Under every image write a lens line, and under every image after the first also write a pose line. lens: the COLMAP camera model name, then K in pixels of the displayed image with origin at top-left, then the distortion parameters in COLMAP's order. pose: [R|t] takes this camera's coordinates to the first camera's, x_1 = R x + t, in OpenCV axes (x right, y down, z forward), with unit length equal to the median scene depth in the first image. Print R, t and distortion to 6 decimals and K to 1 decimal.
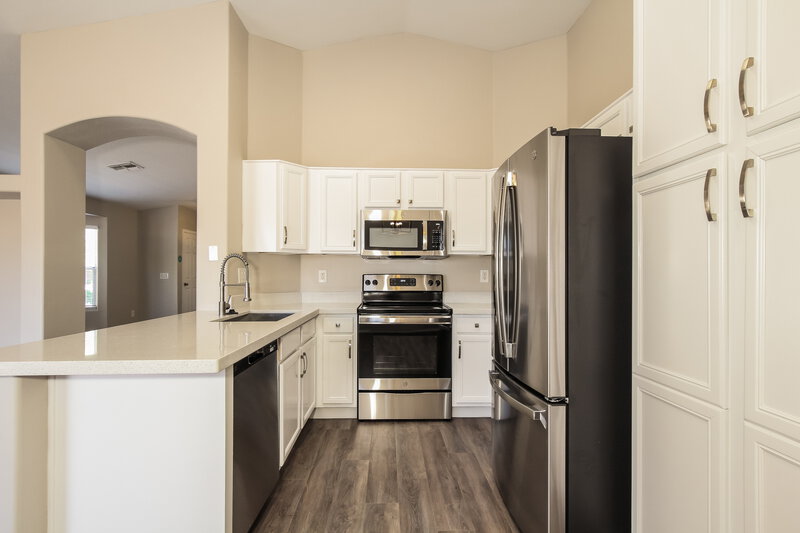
lens RADIAL K [[398.2, 0, 396.9], [0, 398.2, 272.5], [0, 0, 1]] dist [-0.001887, -0.000893]
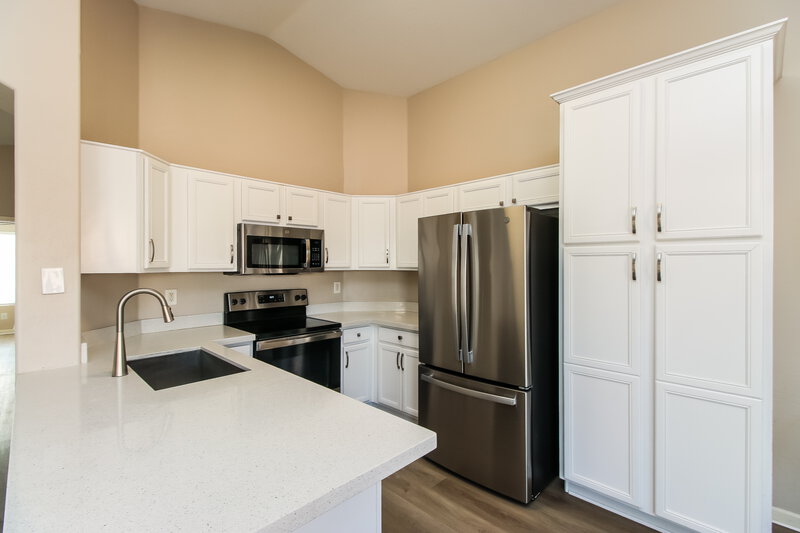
lens RADIAL K [[371.3, 0, 398.2], [0, 371.3, 264.4], [0, 0, 1]] dist [-0.000143, -0.000069]
pose [[0.725969, -0.002347, 0.687723, -0.413671], [0.002281, 0.999997, 0.001005, -0.064629], [-0.687724, 0.000839, 0.725972, 0.146531]]
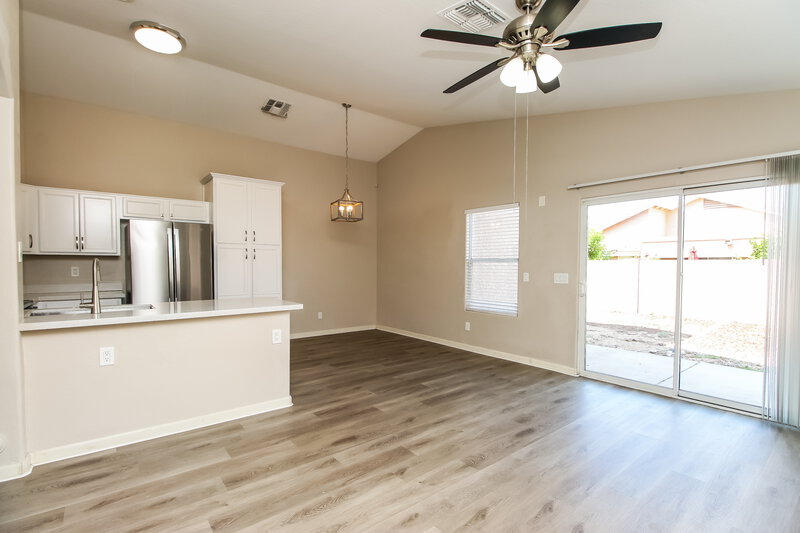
lens RADIAL K [[371.3, 0, 398.2], [0, 371.3, 264.4], [0, 0, 1]] dist [-0.000143, -0.000069]
pose [[-0.600414, -0.004648, 0.799676, -1.329151], [-0.004522, 0.999987, 0.002418, -0.020264], [-0.799677, -0.002164, -0.600427, 0.724541]]
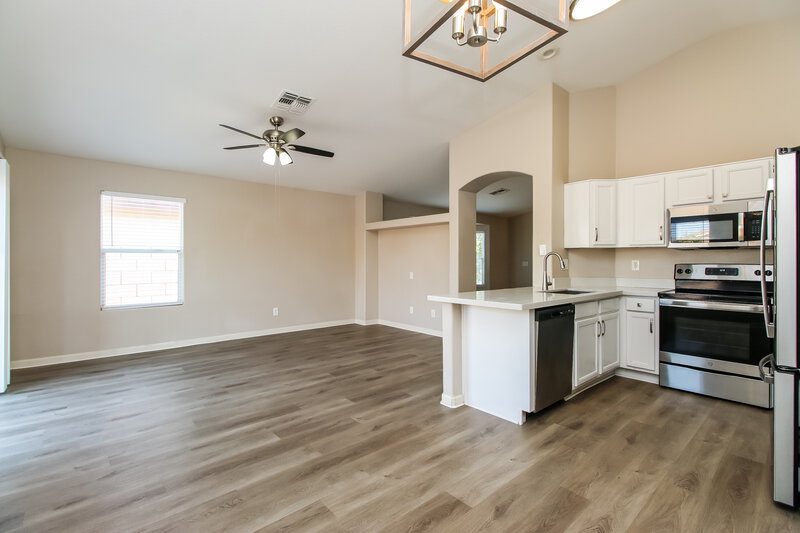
lens RADIAL K [[371.3, 0, 398.2], [0, 371.3, 264.4], [0, 0, 1]] dist [-0.000143, -0.000069]
pose [[0.642902, 0.004856, -0.765933, 0.236414], [-0.000506, 0.999982, 0.005915, -0.000203], [0.765948, -0.003415, 0.642893, -0.301549]]
